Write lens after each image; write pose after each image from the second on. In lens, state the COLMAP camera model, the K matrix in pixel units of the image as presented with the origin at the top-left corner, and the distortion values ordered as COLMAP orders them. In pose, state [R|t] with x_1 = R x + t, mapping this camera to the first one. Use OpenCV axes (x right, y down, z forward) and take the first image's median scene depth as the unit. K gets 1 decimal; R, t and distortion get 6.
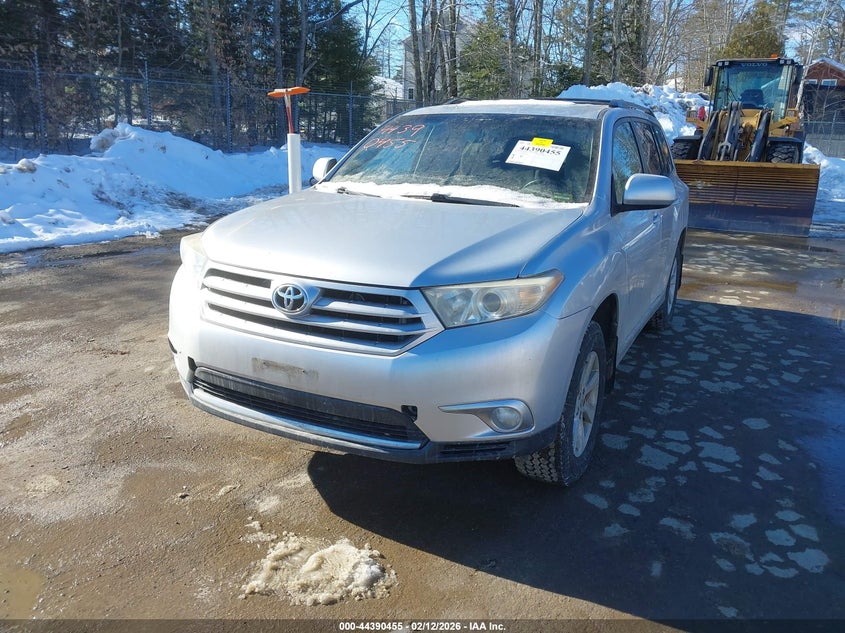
lens RADIAL K [[646.0, 0, 434.5], [0, 646.0, 317.0], [0, 0, 1]] dist [0.156384, -0.228742]
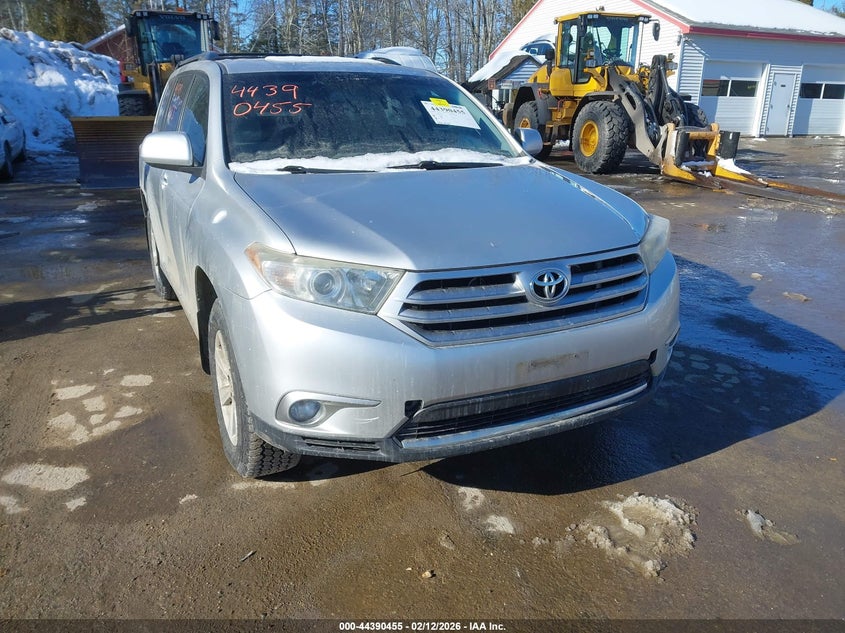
lens RADIAL K [[646.0, 0, 434.5], [0, 646.0, 317.0], [0, 0, 1]] dist [0.156384, -0.228742]
pose [[0.586799, -0.269452, 0.763586, -0.914070], [0.218224, 0.960743, 0.171323, -0.157840], [-0.779773, 0.066101, 0.622563, 0.503759]]
